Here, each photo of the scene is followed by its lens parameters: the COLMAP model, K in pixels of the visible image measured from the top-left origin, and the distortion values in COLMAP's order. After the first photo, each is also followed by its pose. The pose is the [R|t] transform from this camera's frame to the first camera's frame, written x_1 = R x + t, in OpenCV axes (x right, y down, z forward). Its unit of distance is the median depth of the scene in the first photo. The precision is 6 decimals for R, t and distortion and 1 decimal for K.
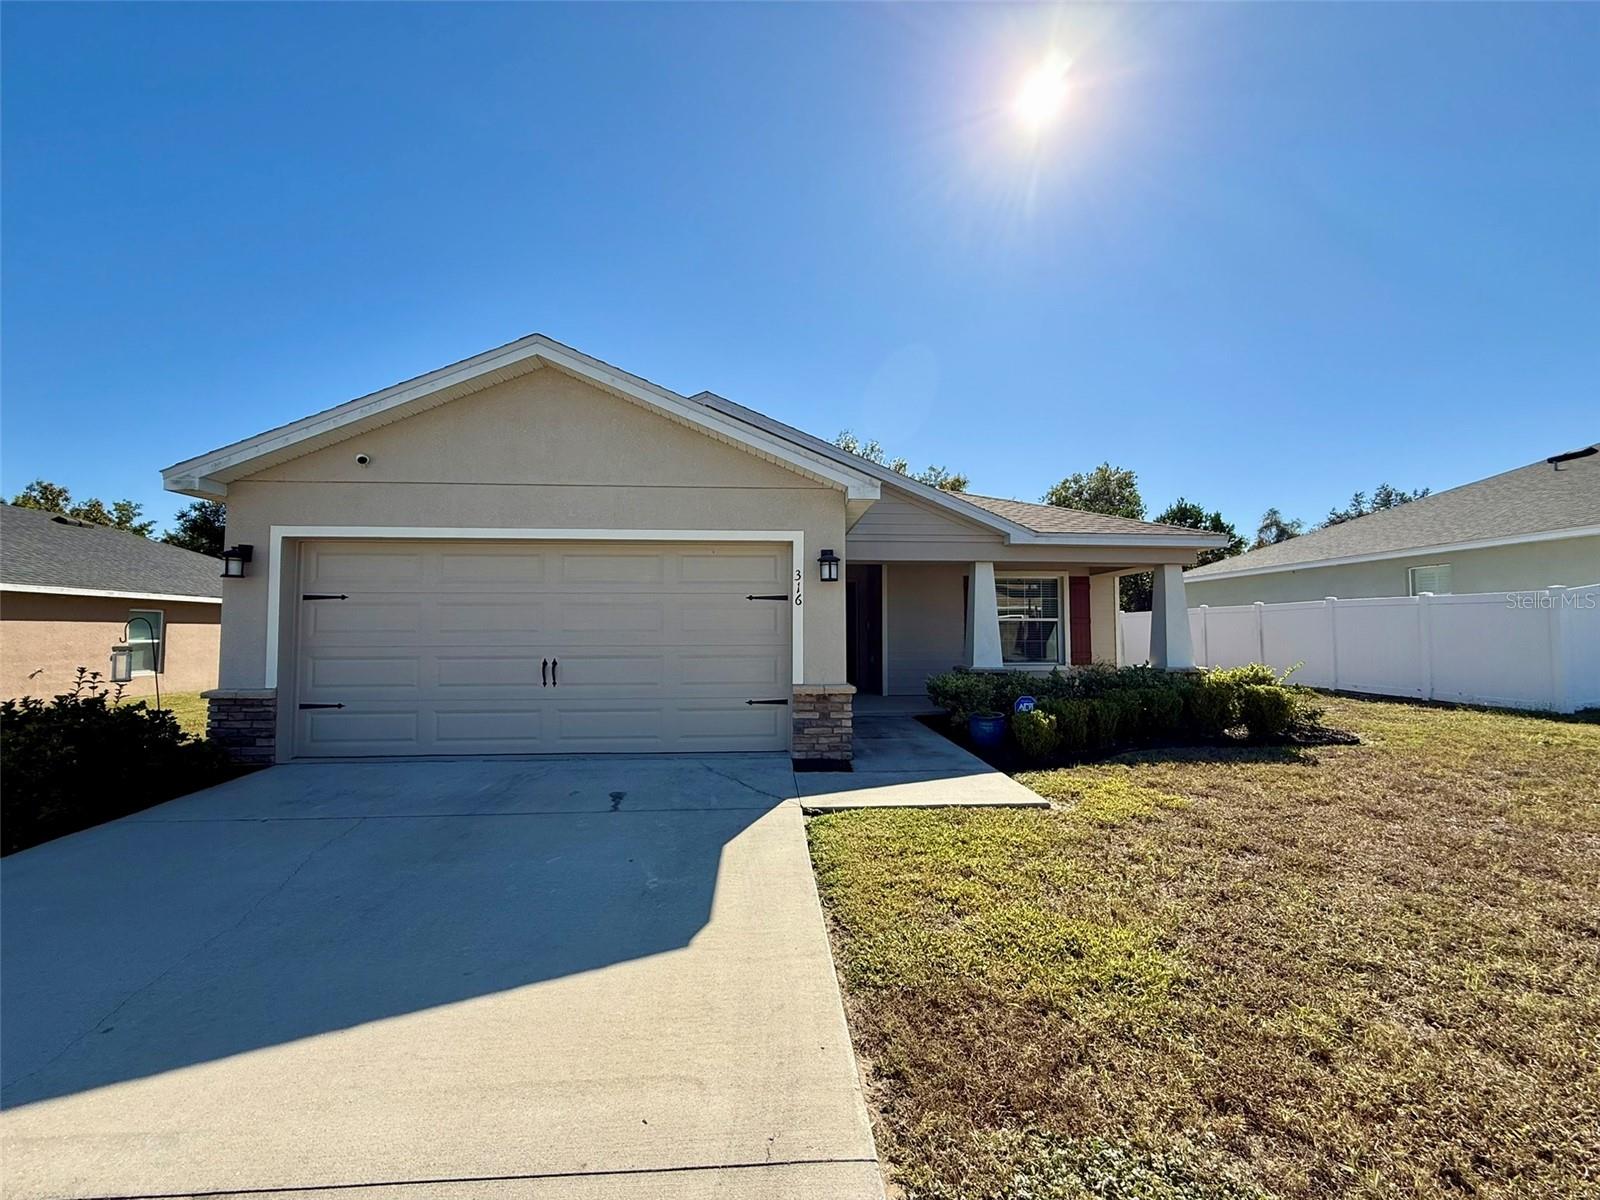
lens RADIAL K [[637.3, 0, 794.4], [0, 637.3, 601.0], [0, 0, 1]] dist [0.000026, 0.000127]
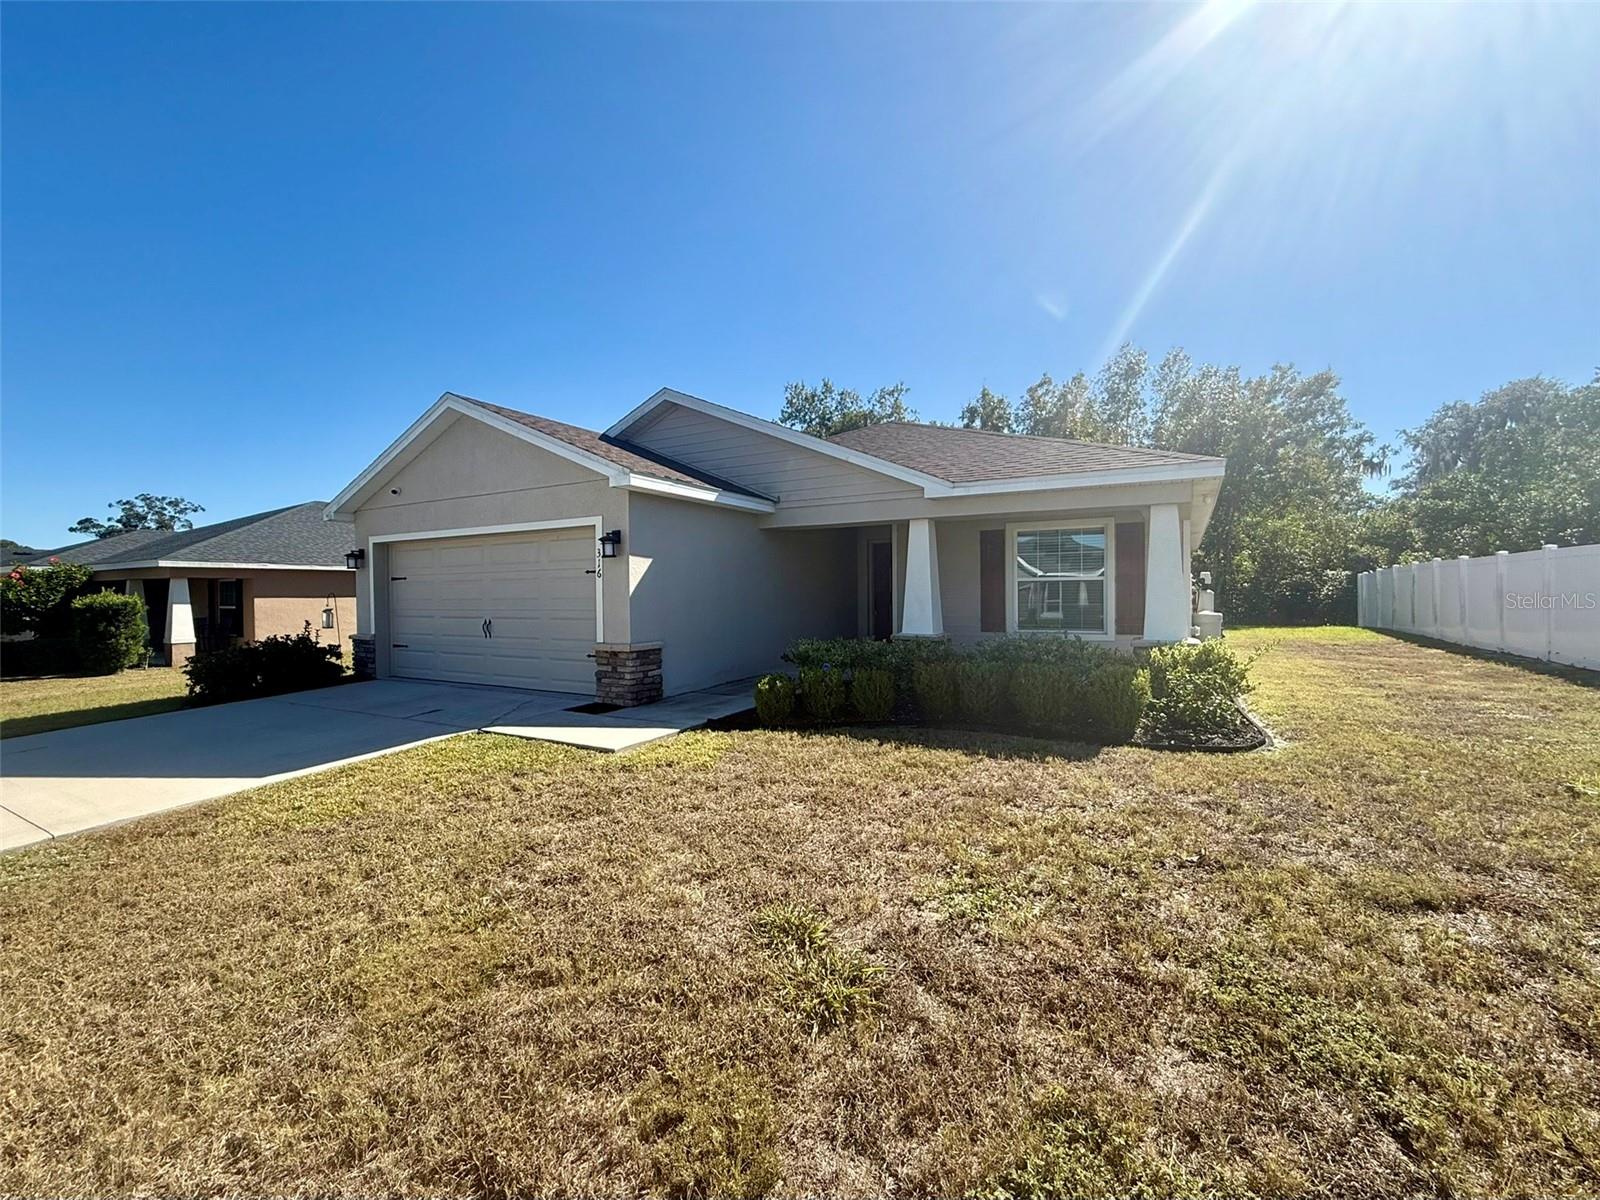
lens RADIAL K [[675.4, 0, 795.9], [0, 675.4, 600.4], [0, 0, 1]] dist [0.000745, 0.000062]
pose [[0.833822, -0.000964, -0.552033, 1.015388], [0.037045, 0.997842, 0.054212, -0.006254], [0.550789, -0.065653, 0.832058, 0.131126]]
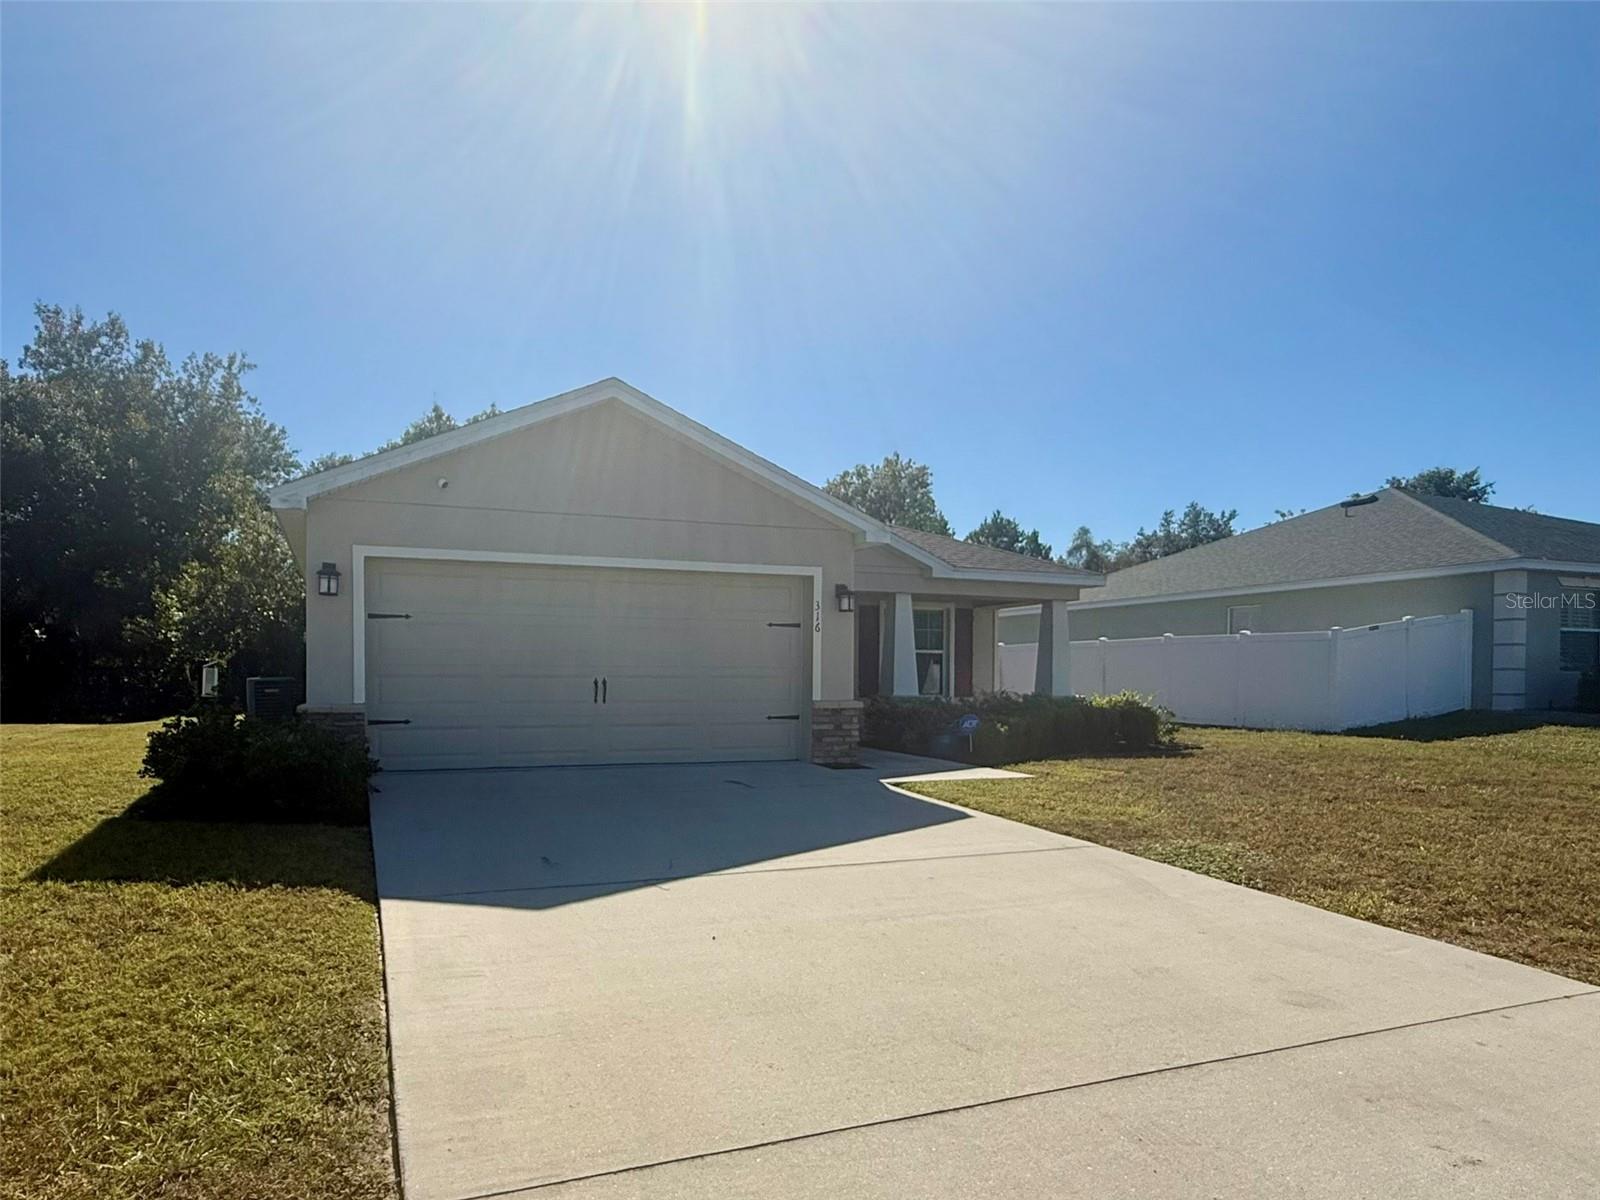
lens RADIAL K [[963.9, 0, 684.0], [0, 963.9, 691.7], [0, 0, 1]] dist [0.001435, 0.000529]
pose [[0.962641, 0.001086, 0.270781, -0.688095], [-0.018799, 0.997847, 0.062828, 0.009114], [-0.270129, -0.065571, 0.960589, -0.606414]]
